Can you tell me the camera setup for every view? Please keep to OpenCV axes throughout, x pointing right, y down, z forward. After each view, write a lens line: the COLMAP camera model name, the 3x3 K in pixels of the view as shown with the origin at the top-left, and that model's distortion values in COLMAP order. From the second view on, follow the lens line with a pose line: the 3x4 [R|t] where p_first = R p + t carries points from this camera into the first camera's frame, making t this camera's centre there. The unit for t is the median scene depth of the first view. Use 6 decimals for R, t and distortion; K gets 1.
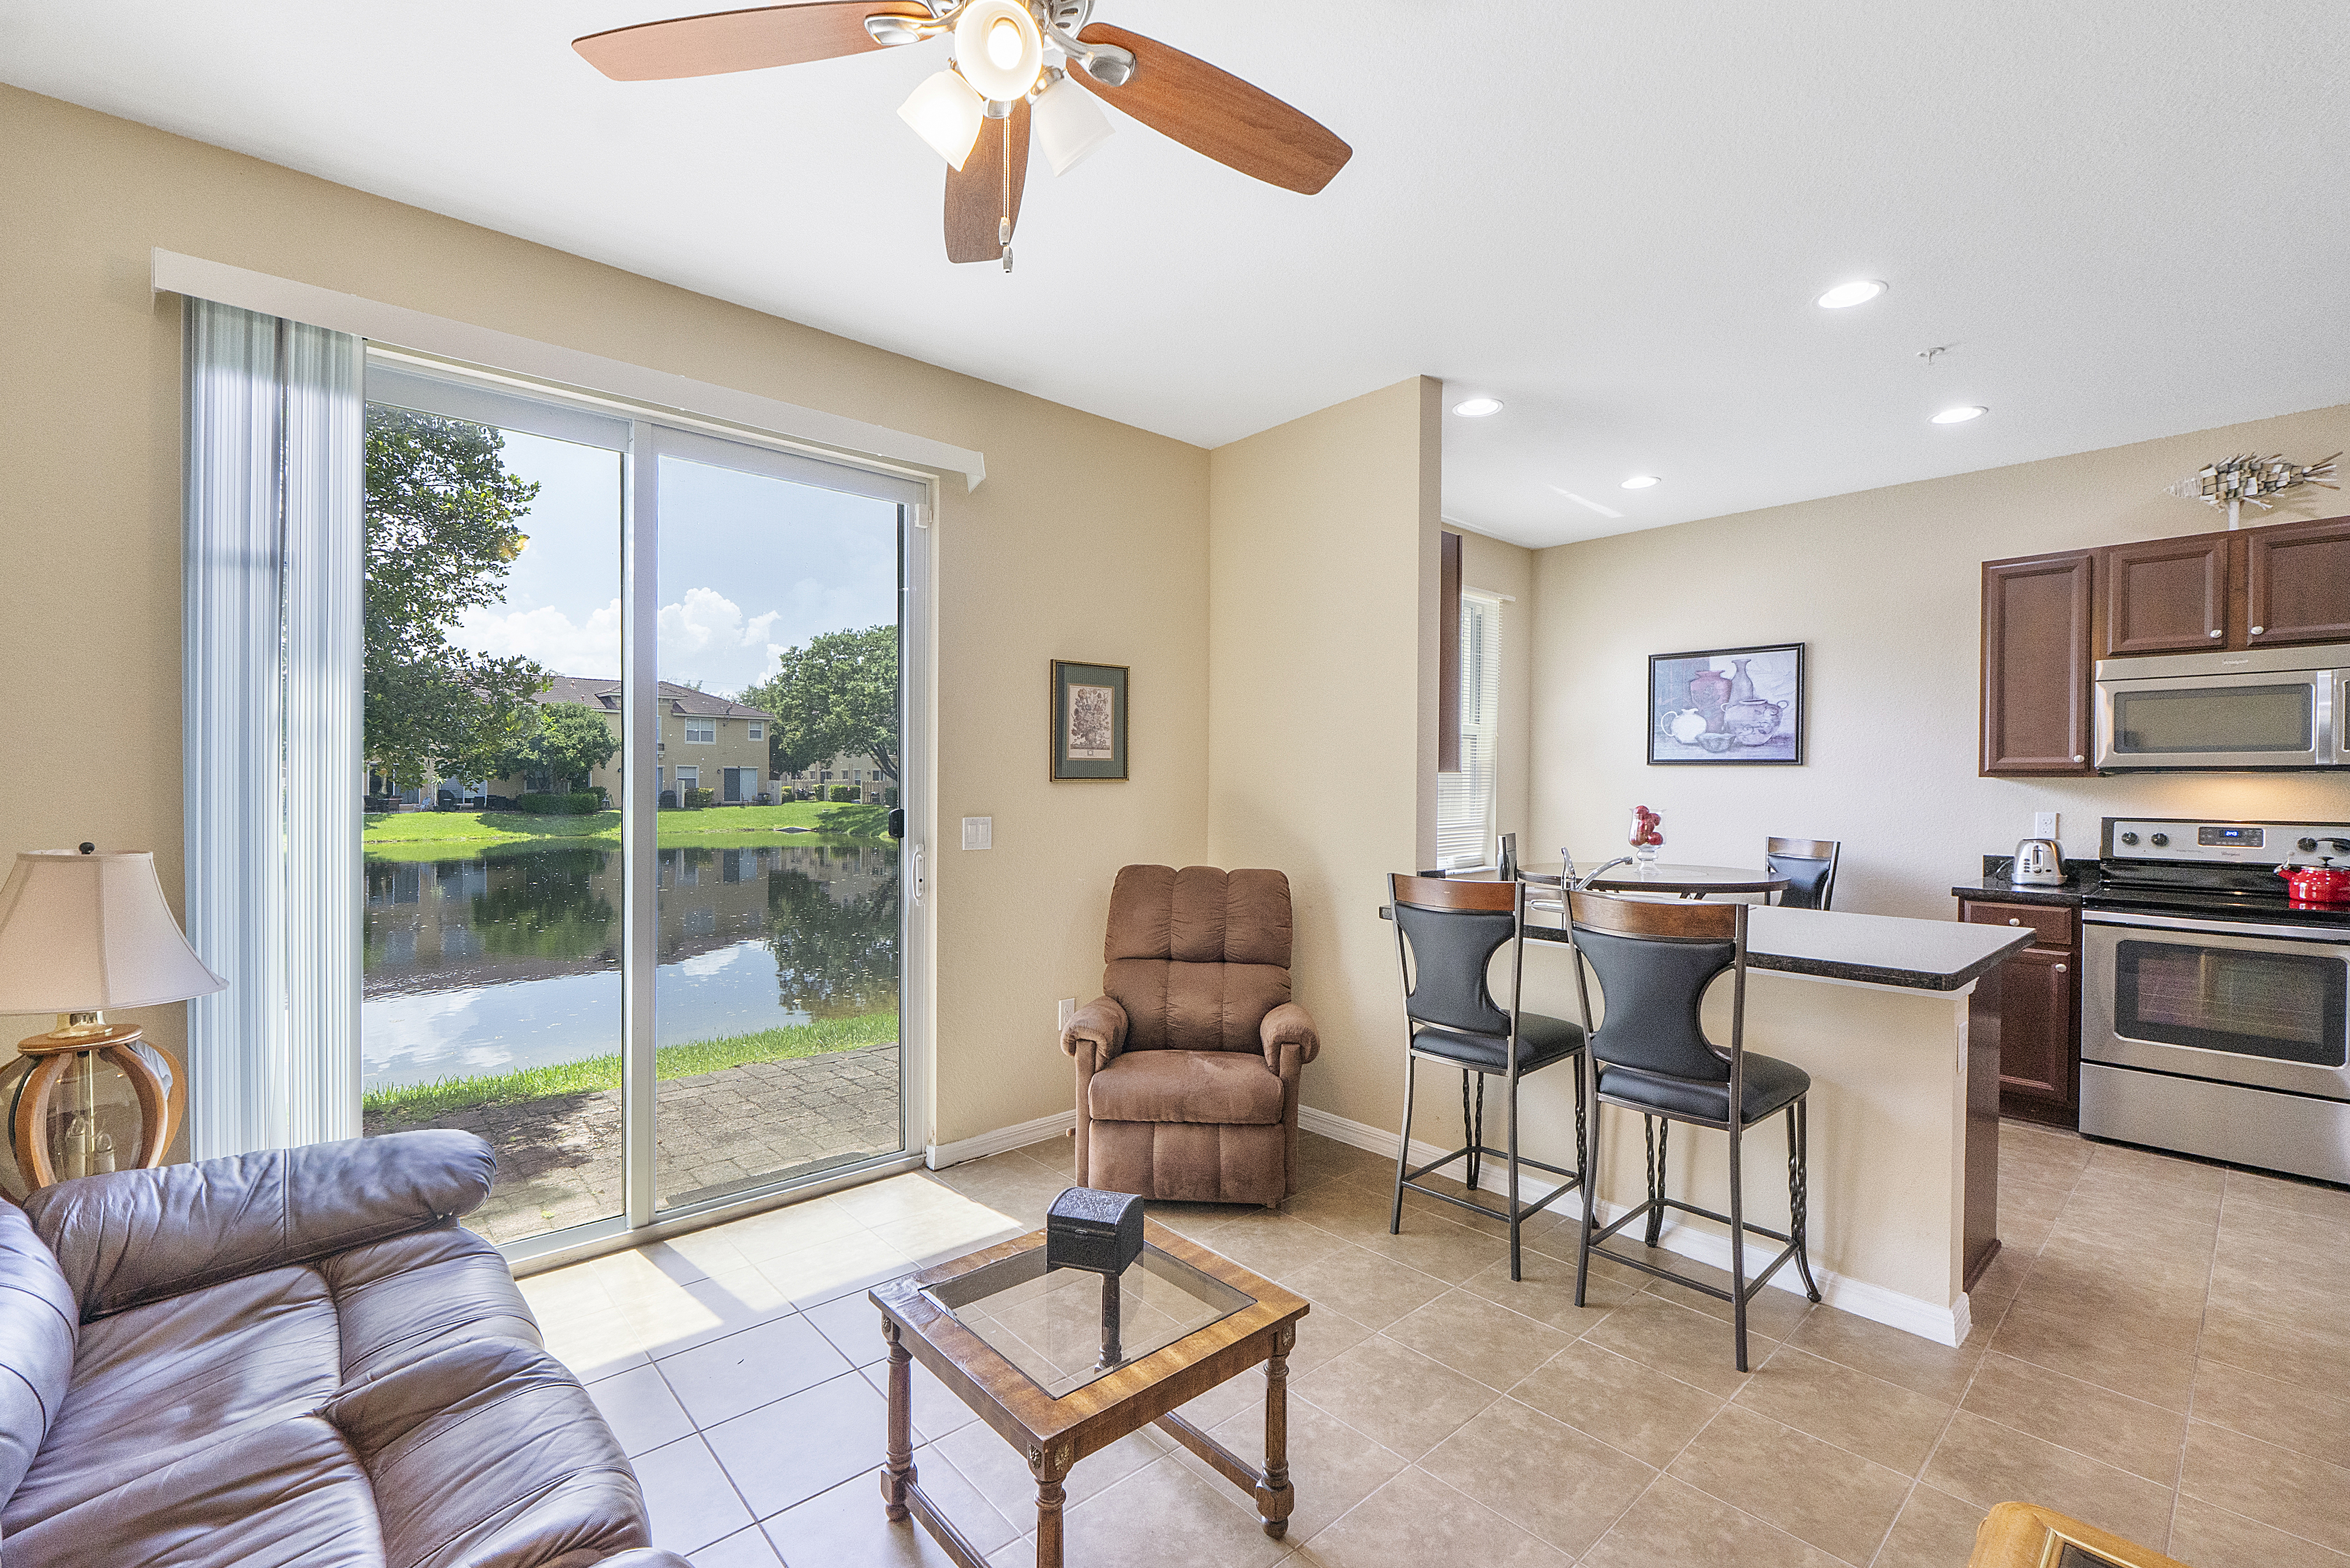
lens RADIAL K [[1003.8, 0, 1179.2], [0, 1003.8, 783.9], [0, 0, 1]] dist [-0.008633, -0.000037]
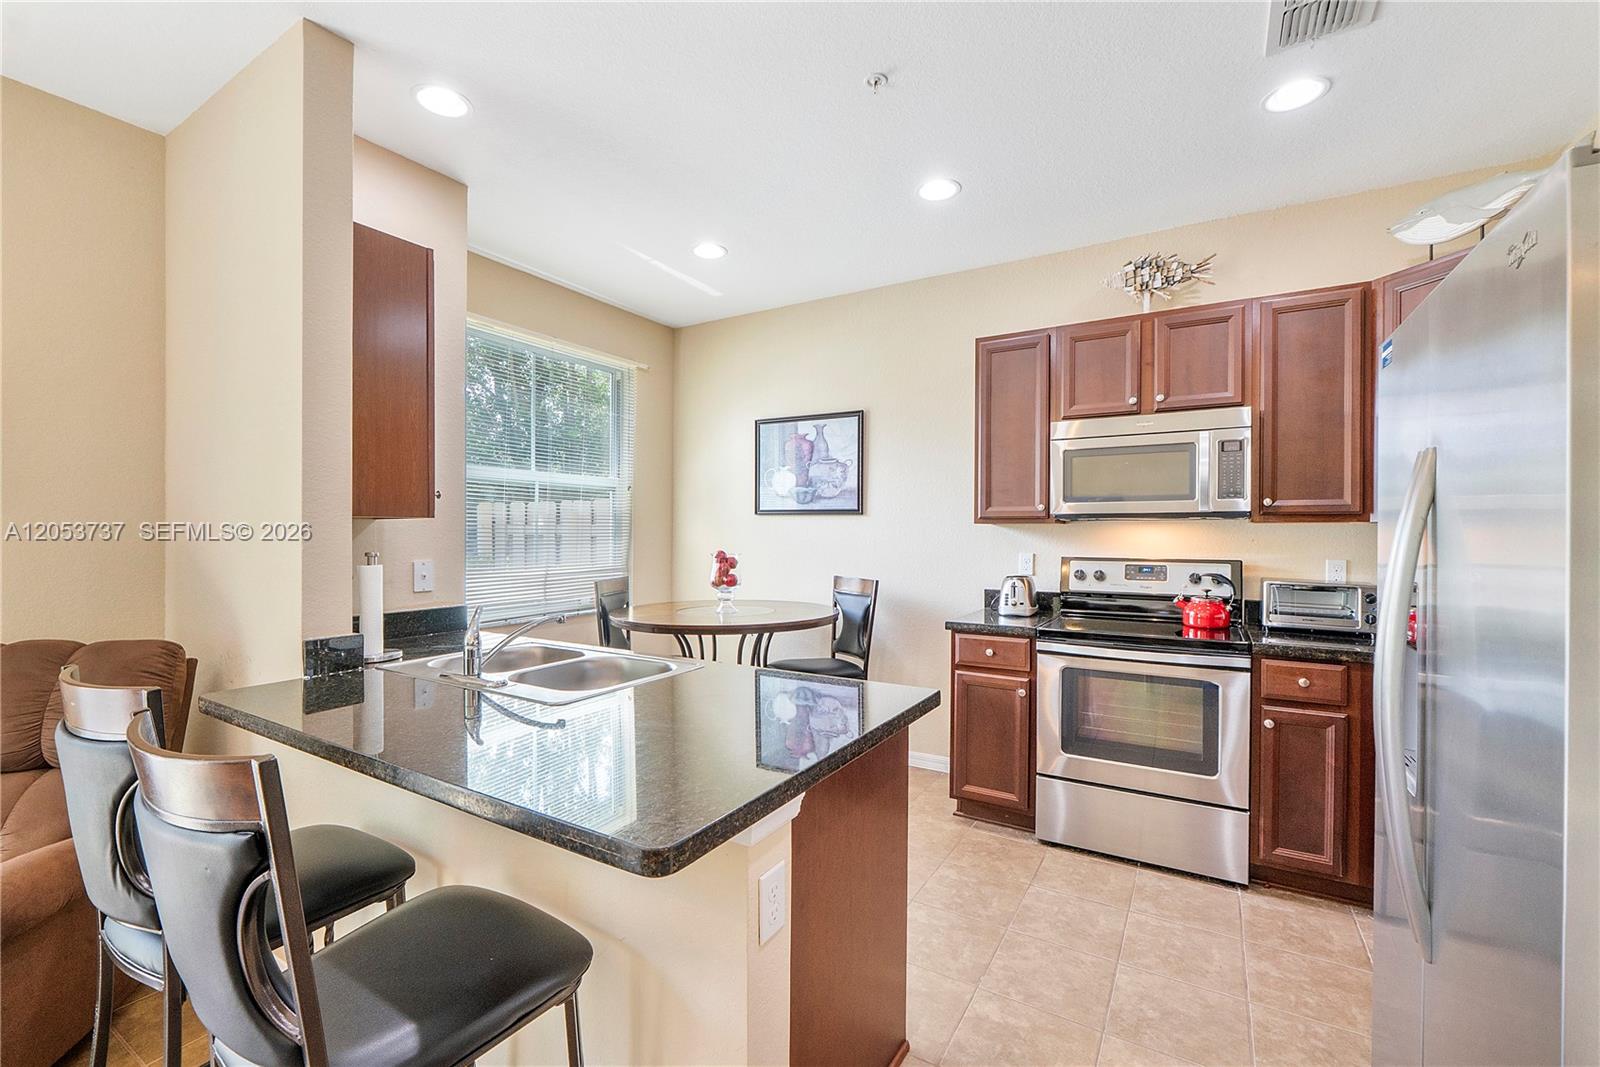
lens RADIAL K [[683.4, 0, 795.6], [0, 683.4, 531.7], [0, 0, 1]] dist [-0.008633, -0.000037]
pose [[0.956695, -0.003821, 0.291067, 0.372457], [0.004256, 0.999991, -0.000861, 0.002146], [-0.291061, 0.002063, 0.956702, 0.301712]]
